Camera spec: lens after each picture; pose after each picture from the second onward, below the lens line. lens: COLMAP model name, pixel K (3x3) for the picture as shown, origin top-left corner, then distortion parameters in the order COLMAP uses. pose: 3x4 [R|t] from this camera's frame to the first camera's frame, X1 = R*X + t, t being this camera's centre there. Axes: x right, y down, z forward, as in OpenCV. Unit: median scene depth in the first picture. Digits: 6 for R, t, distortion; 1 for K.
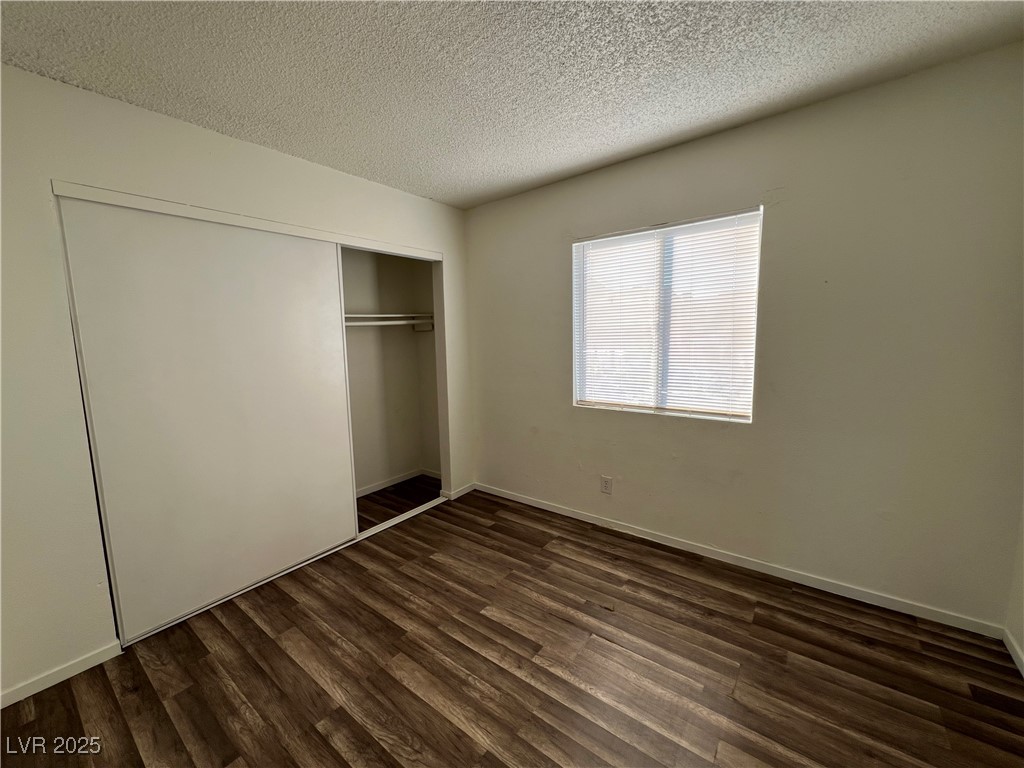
lens RADIAL K [[411.3, 0, 517.6], [0, 411.3, 379.3], [0, 0, 1]] dist [-0.000730, 0.000779]
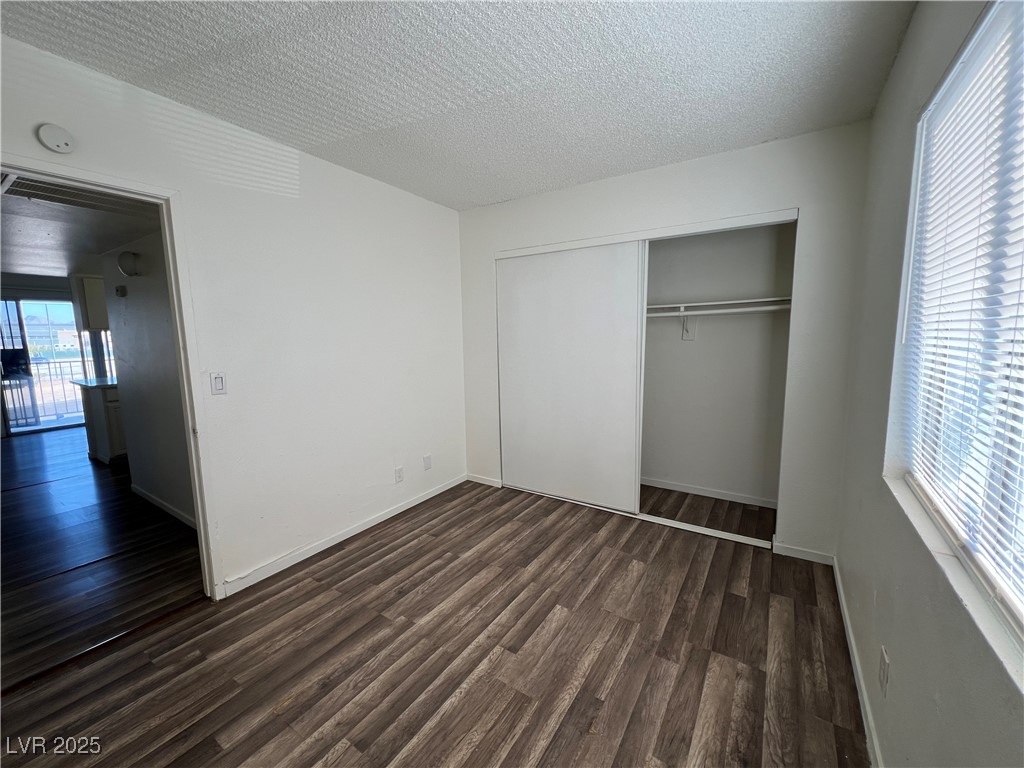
lens RADIAL K [[411.3, 0, 510.3], [0, 411.3, 383.3], [0, 0, 1]] dist [-0.000730, 0.000779]
pose [[0.056625, 0.145528, -0.987732, 0.760181], [-0.096729, 0.985465, 0.139648, -0.090383], [0.993699, 0.087635, 0.069879, 0.713395]]
